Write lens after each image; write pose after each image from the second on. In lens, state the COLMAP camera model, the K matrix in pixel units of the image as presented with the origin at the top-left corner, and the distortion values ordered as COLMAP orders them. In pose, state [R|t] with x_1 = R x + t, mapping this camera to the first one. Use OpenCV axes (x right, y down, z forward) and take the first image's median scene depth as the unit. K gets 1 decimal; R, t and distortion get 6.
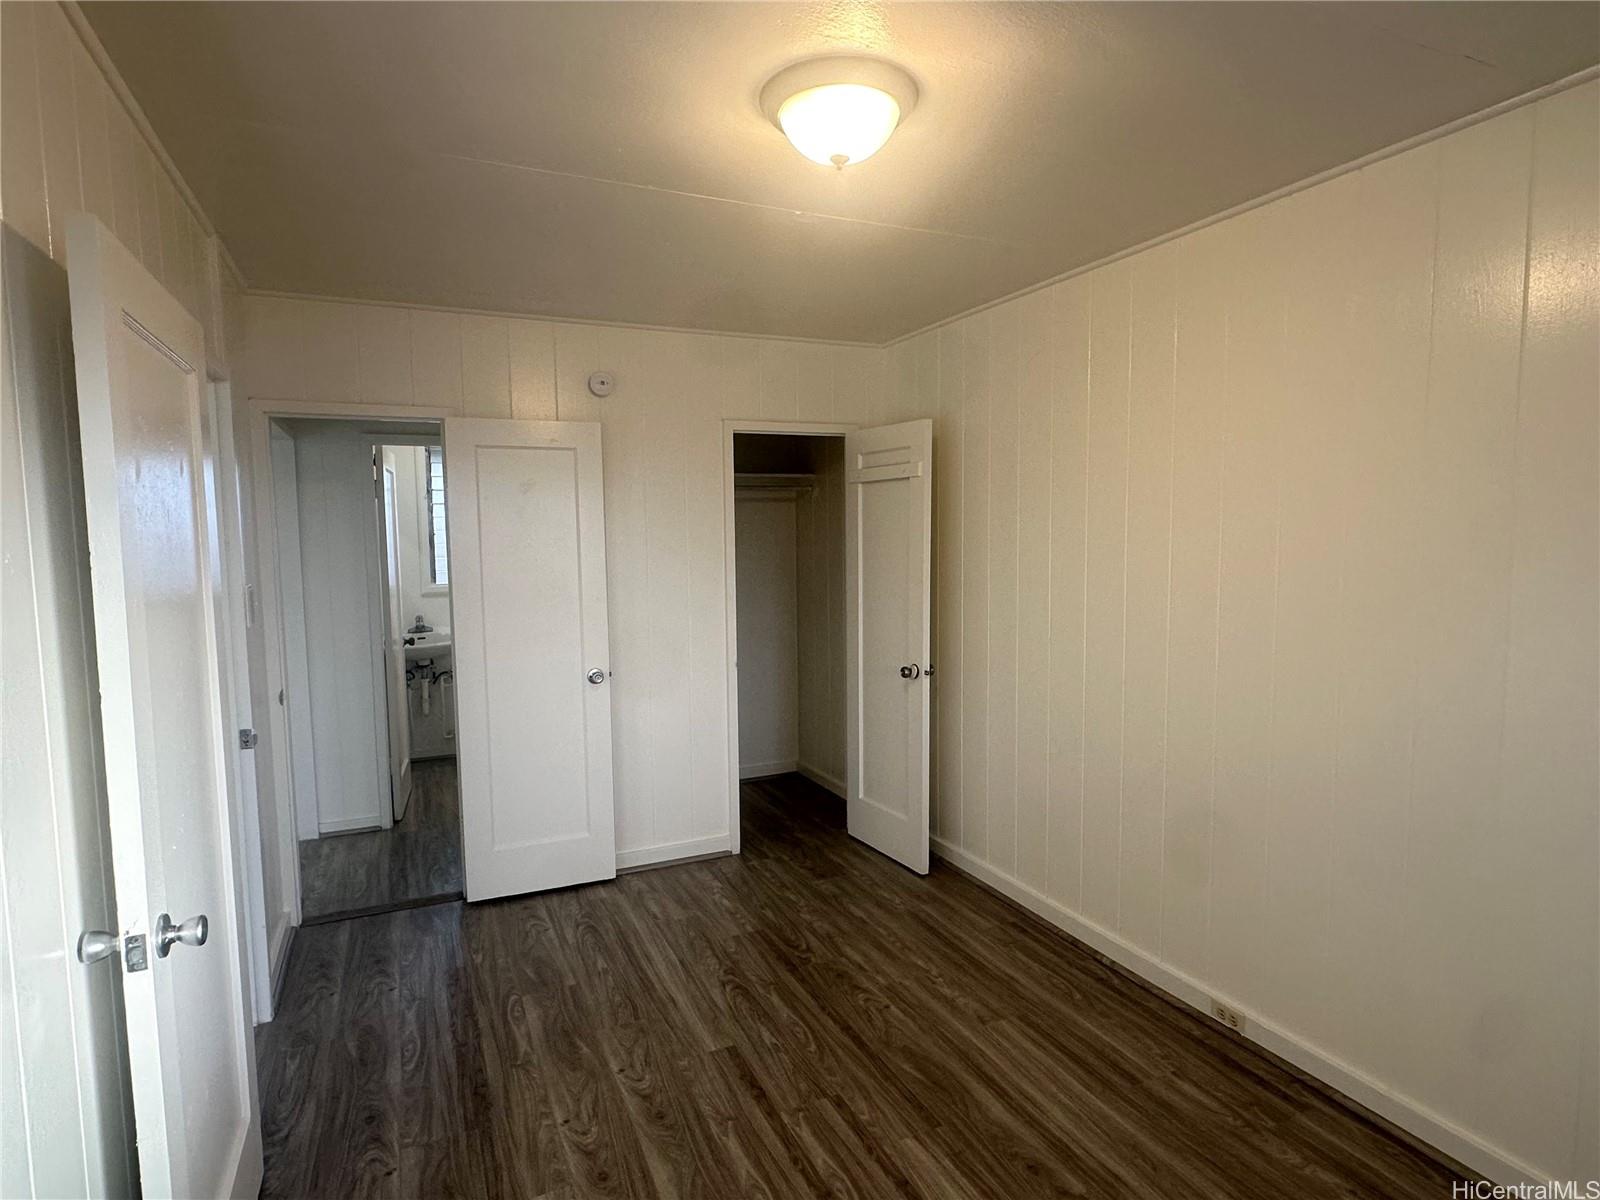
lens RADIAL K [[866.0, 0, 798.4], [0, 866.0, 601.1], [0, 0, 1]] dist [-0.015093, -0.000463]
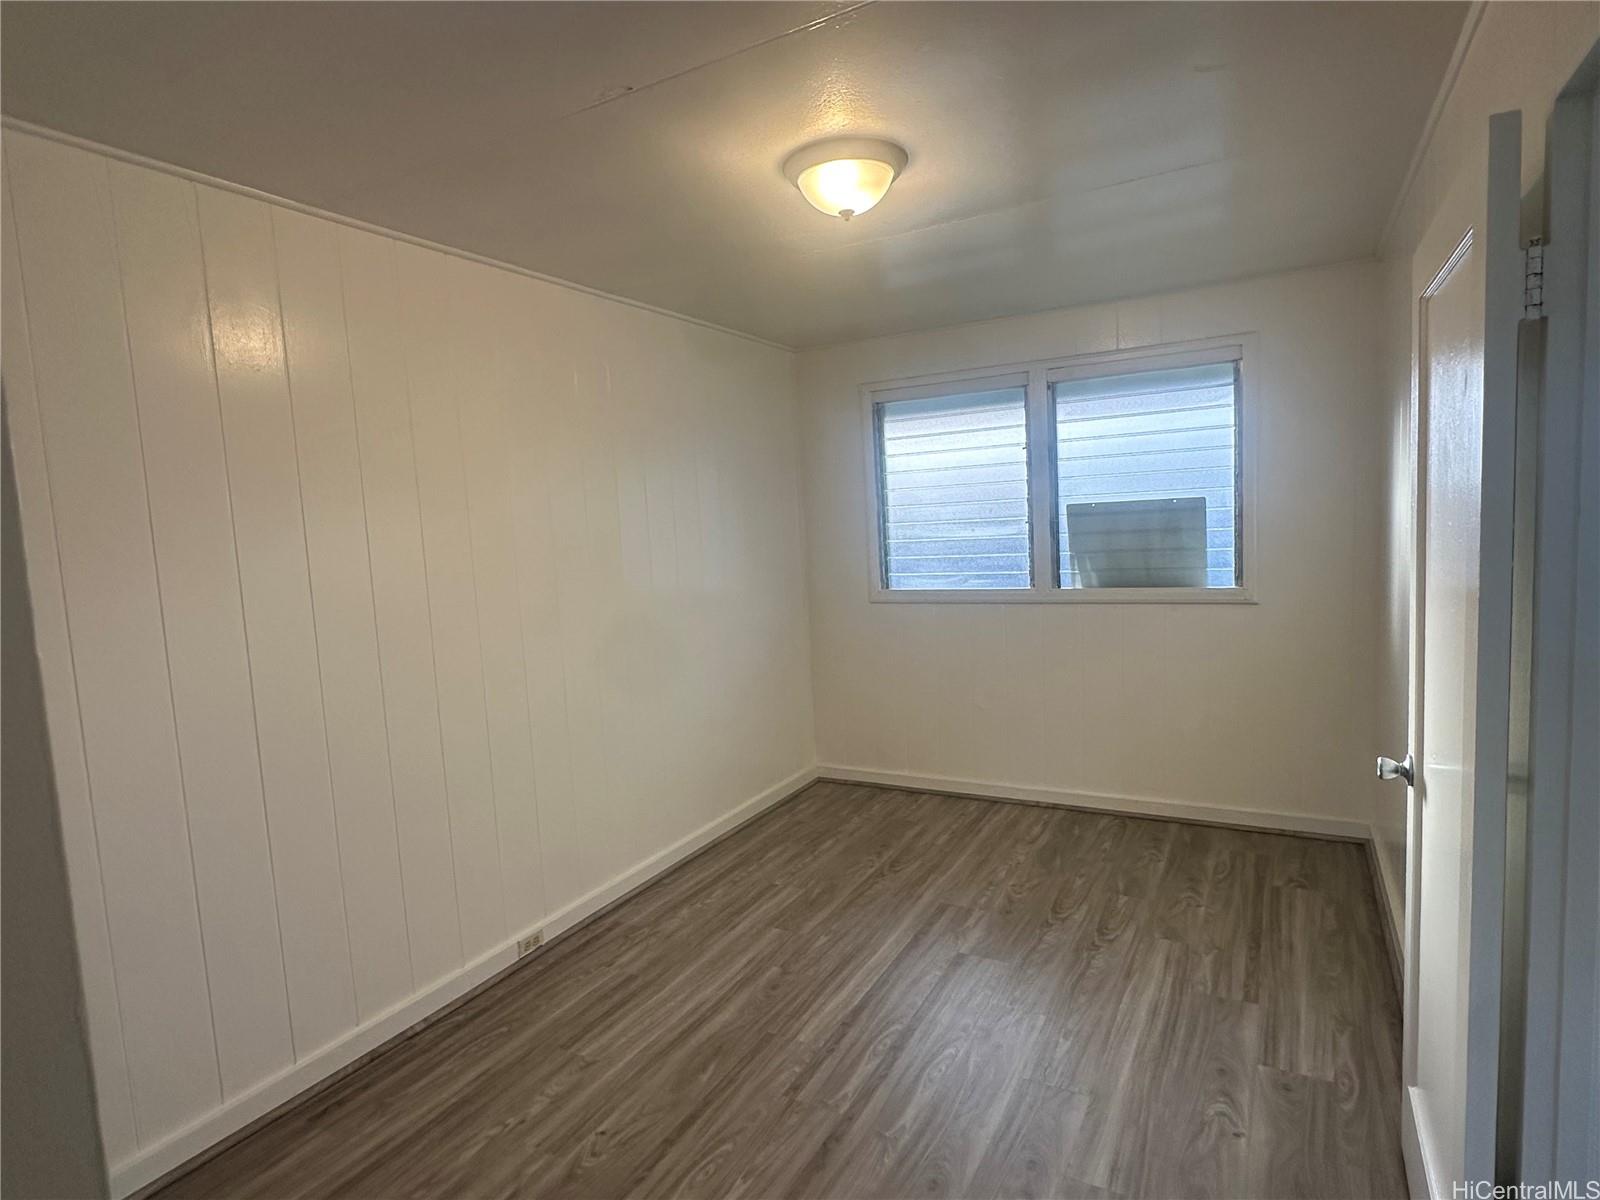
lens RADIAL K [[866.0, 0, 798.8], [0, 866.0, 600.4], [0, 0, 1]] dist [-0.015093, -0.000463]
pose [[-0.588195, -0.037352, 0.807856, -0.669992], [0.125142, 0.982697, 0.136552, -0.096254], [-0.798978, 0.181416, -0.573343, 1.329558]]
